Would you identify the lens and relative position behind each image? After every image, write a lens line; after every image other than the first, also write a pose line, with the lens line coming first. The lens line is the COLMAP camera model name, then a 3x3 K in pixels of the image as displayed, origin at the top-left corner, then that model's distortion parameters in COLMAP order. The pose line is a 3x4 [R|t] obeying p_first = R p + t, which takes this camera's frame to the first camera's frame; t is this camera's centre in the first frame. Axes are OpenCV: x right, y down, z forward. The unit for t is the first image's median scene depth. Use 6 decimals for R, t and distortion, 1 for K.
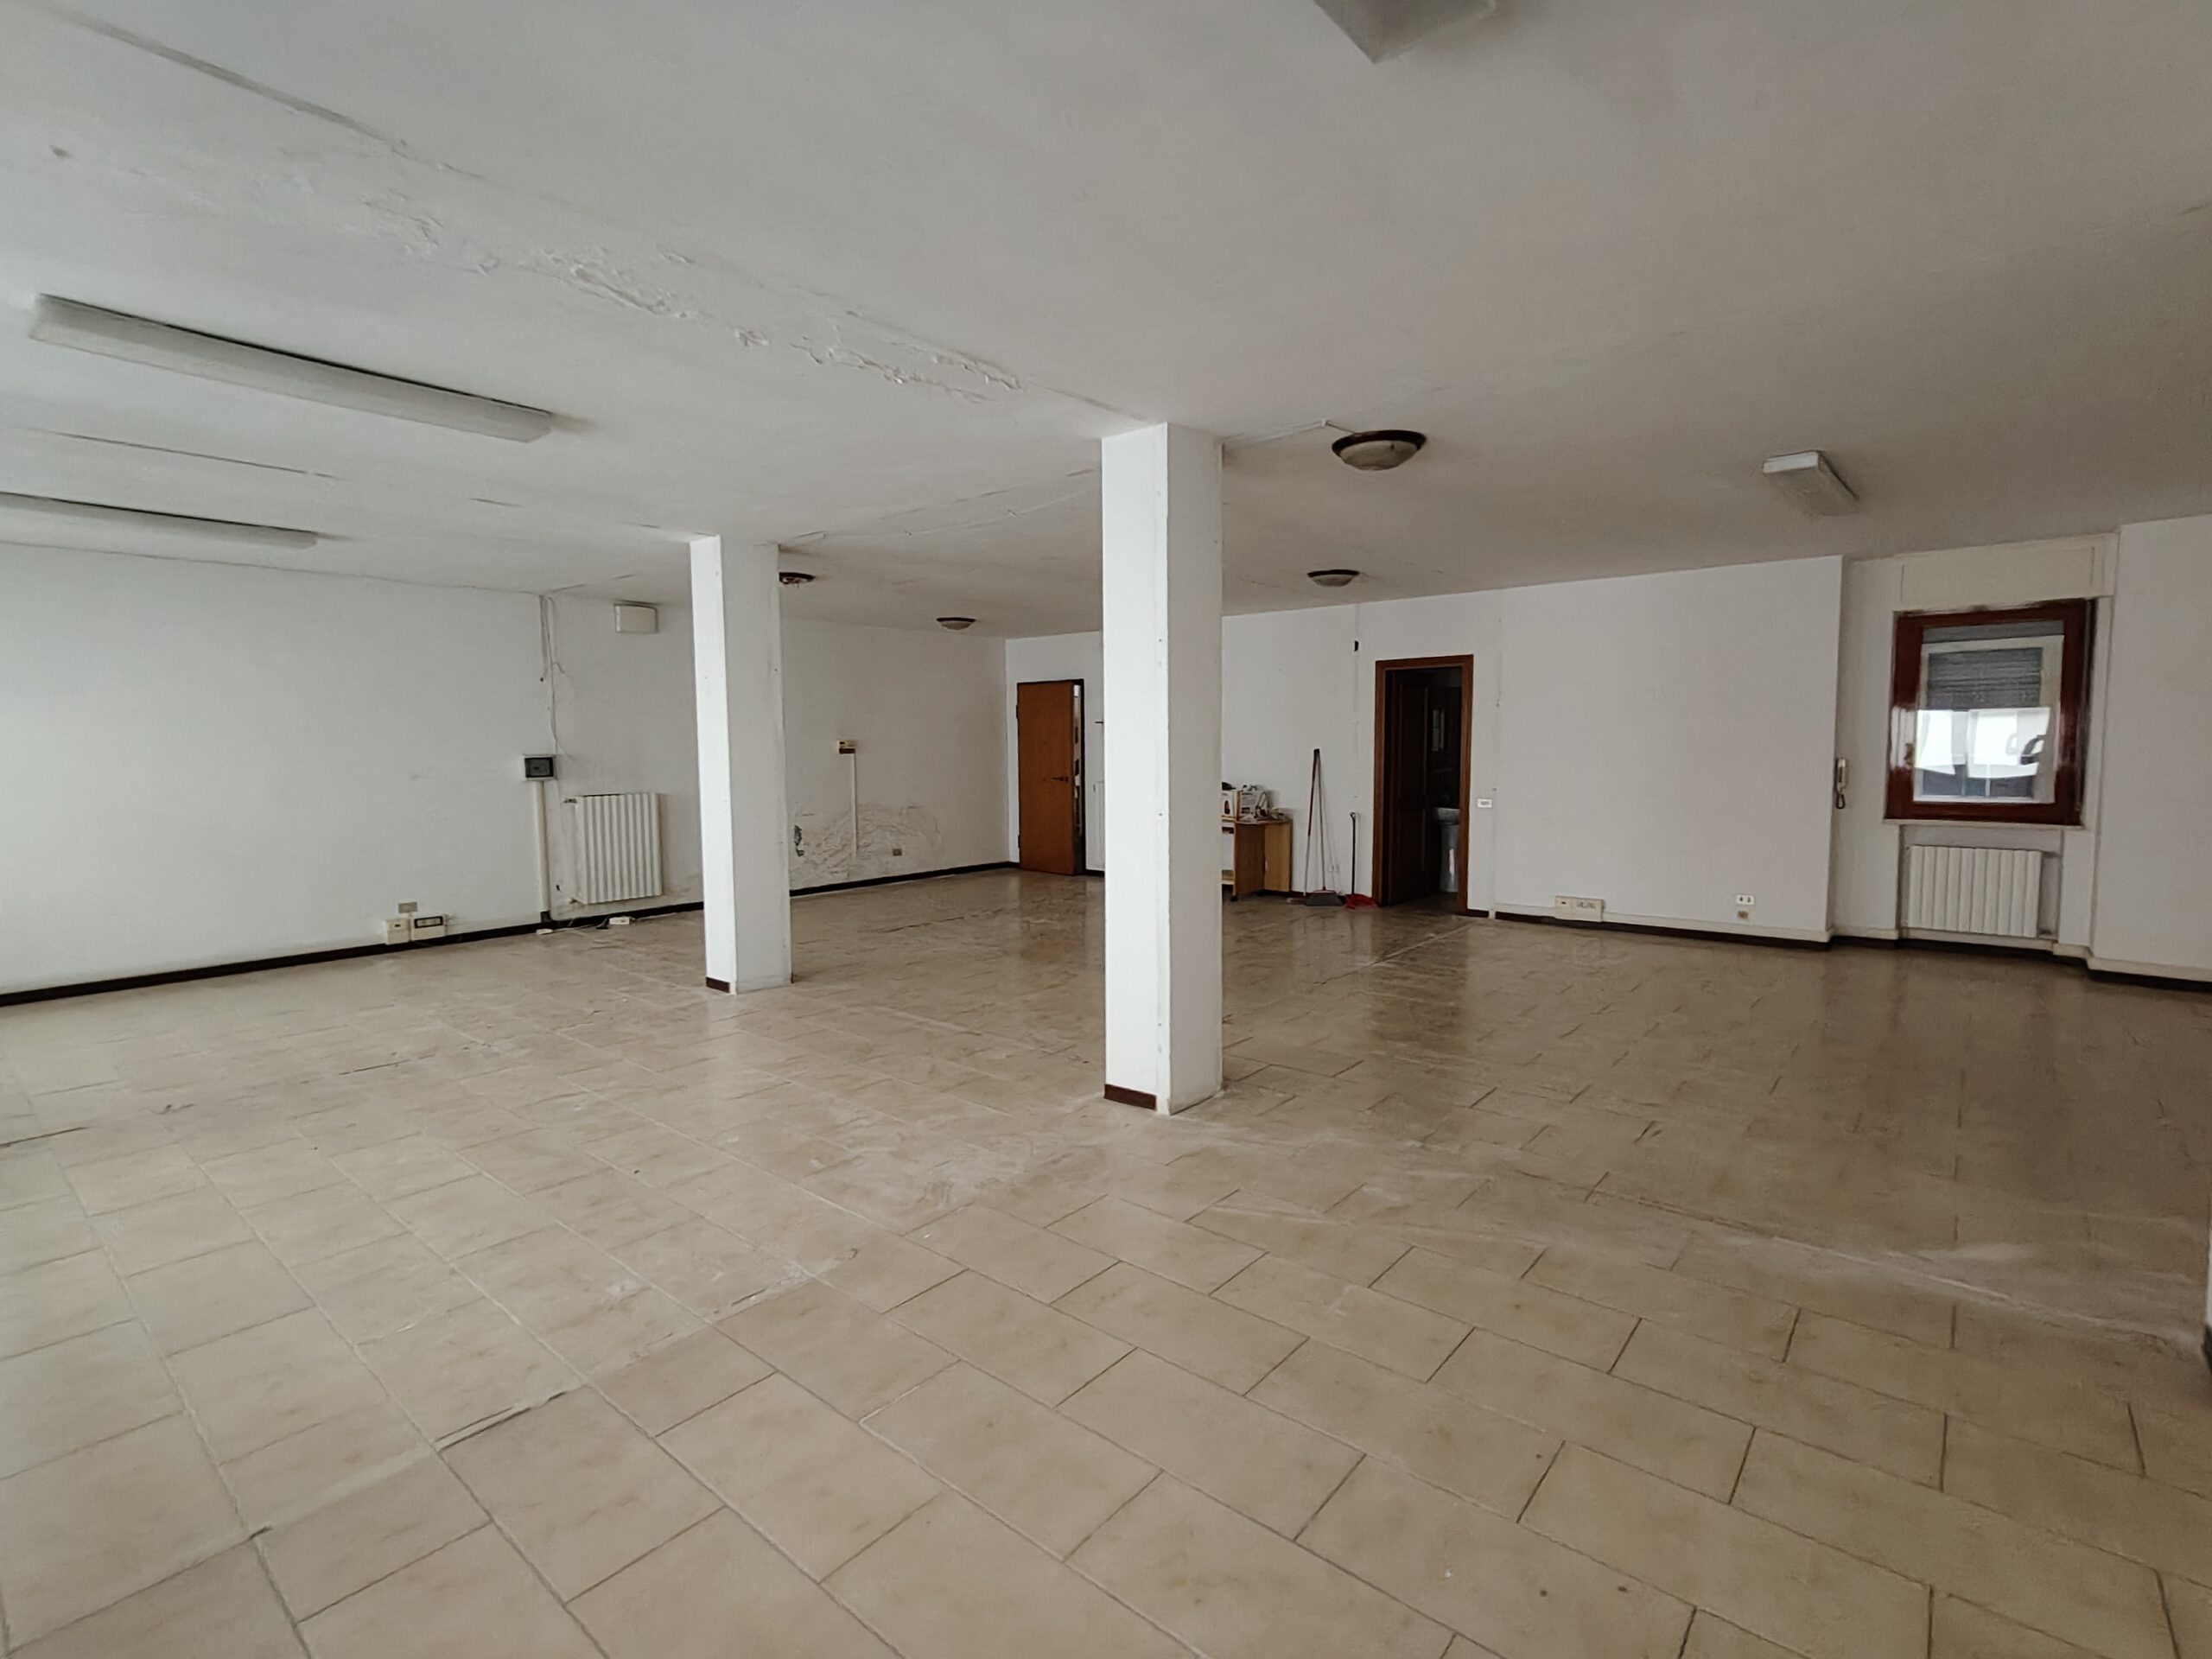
lens RADIAL K [[1037.5, 0, 1101.9], [0, 1037.5, 819.7], [0, 0, 1]] dist [0.013127, -0.004227]
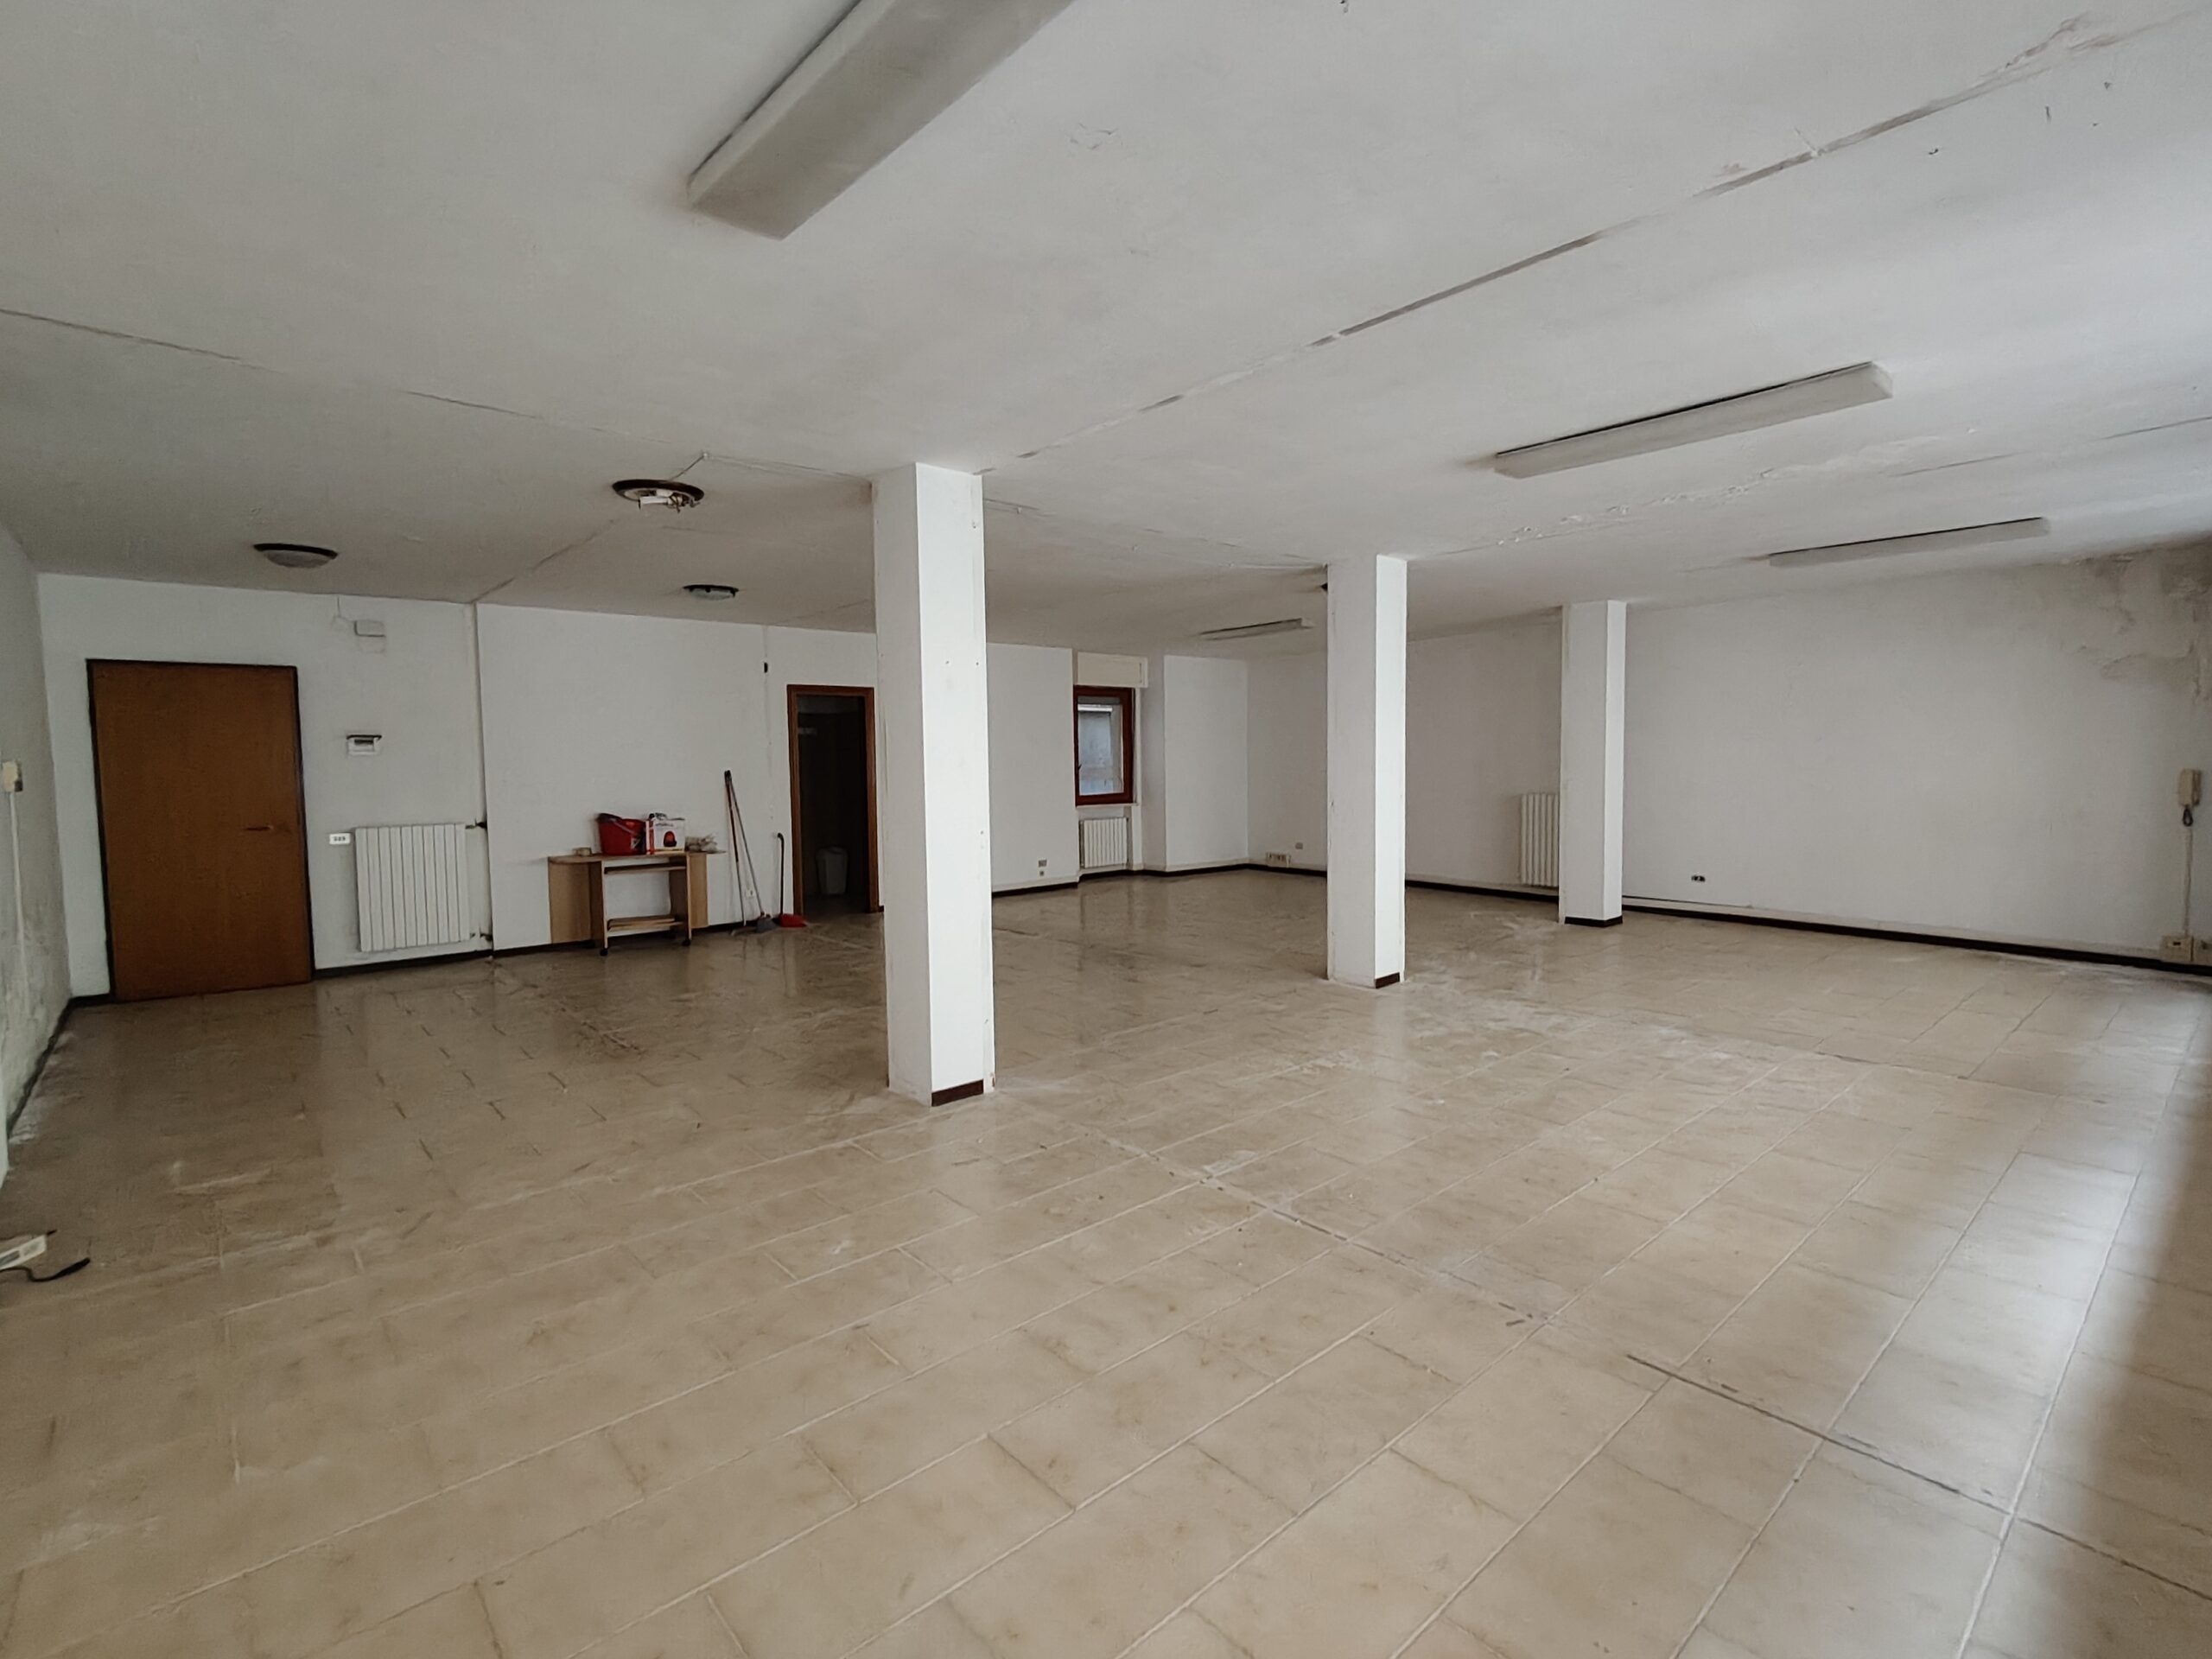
lens RADIAL K [[1037.5, 0, 1122.6], [0, 1037.5, 827.9], [0, 0, 1]] dist [0.013127, -0.004227]
pose [[0.150661, -0.062926, 0.986581, -0.991585], [0.087071, 0.994938, 0.050162, -0.047035], [-0.984744, 0.078345, 0.155377, 0.720411]]
